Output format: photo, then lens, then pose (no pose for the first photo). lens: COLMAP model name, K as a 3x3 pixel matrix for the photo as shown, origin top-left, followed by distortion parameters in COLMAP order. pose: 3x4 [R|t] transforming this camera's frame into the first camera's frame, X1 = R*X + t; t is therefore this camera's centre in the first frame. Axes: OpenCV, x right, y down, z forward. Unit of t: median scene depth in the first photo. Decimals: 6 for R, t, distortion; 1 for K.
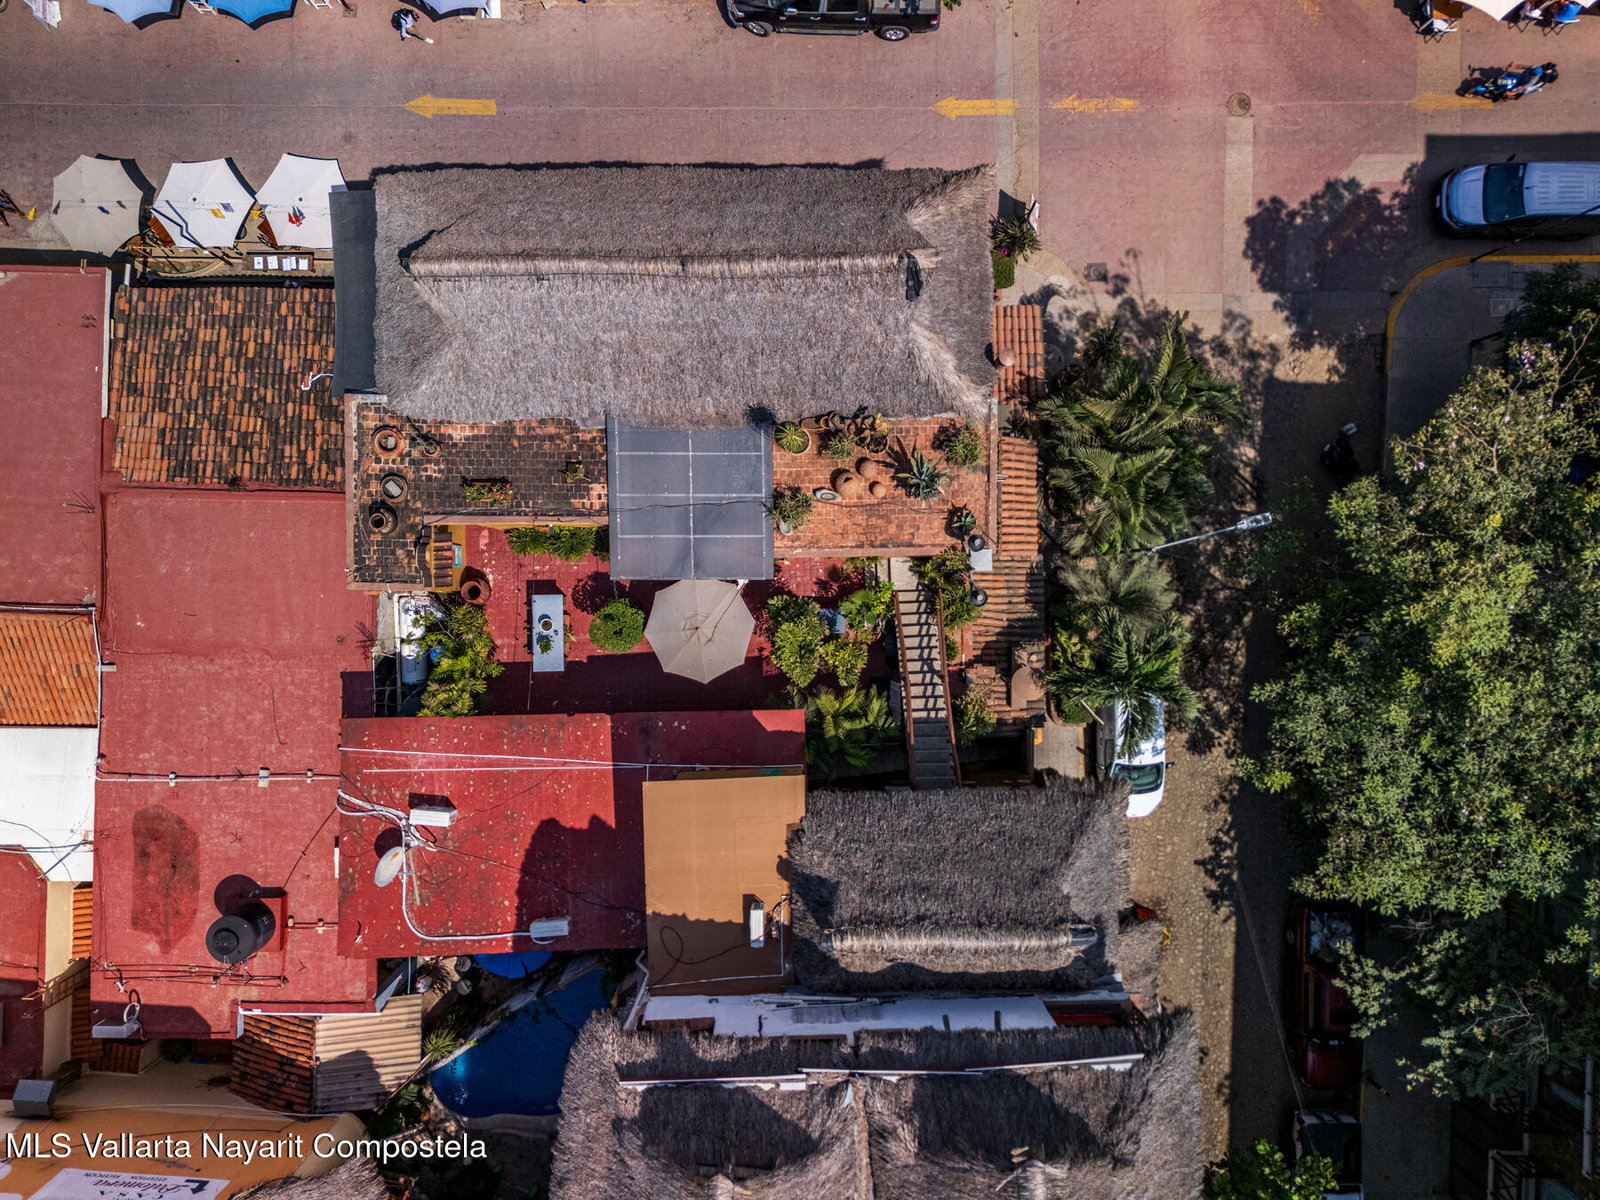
lens RADIAL K [[1164.3, 0, 812.1], [0, 1164.3, 609.0], [0, 0, 1]] dist [0.107594, -0.132316]
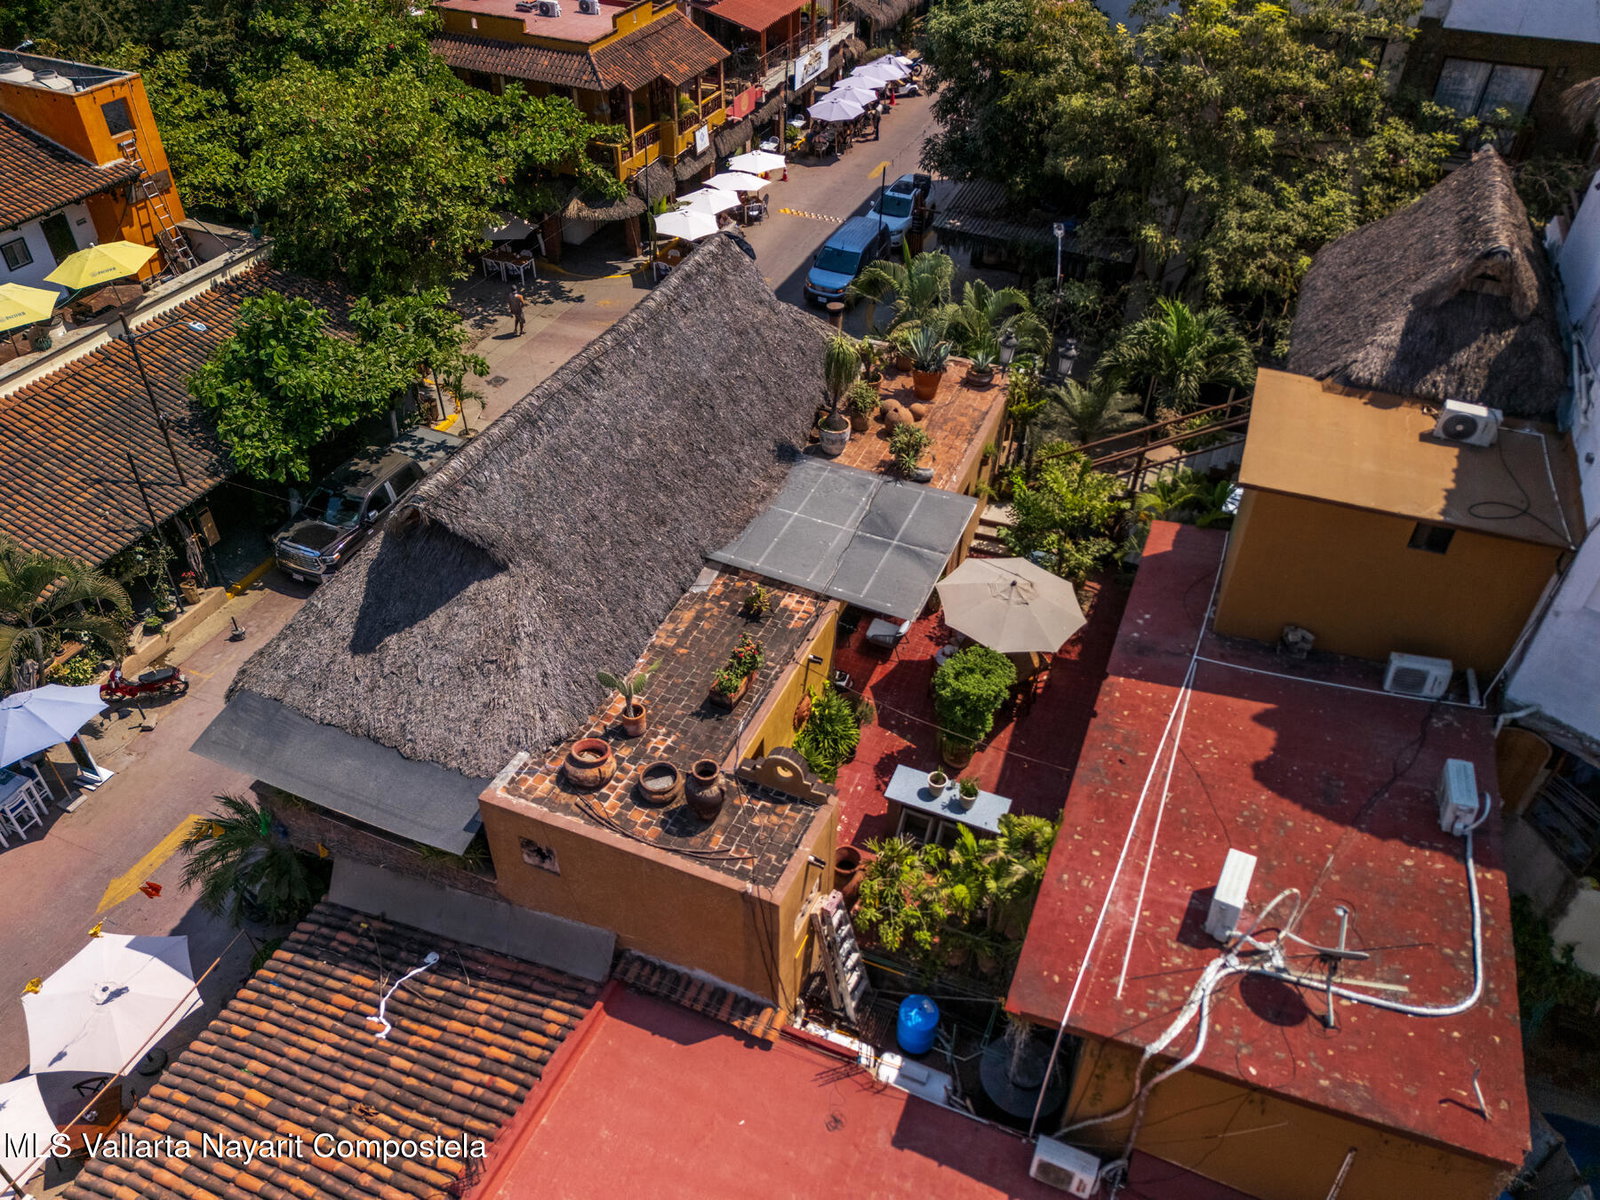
lens RADIAL K [[1169.0, 0, 813.9], [0, 1169.0, 599.6], [0, 0, 1]] dist [0.077975, -0.067744]
pose [[0.385630, -0.599357, 0.701470, -0.629485], [0.922638, 0.254849, -0.289466, 0.109925], [-0.005276, 0.758830, 0.651267, 0.491356]]
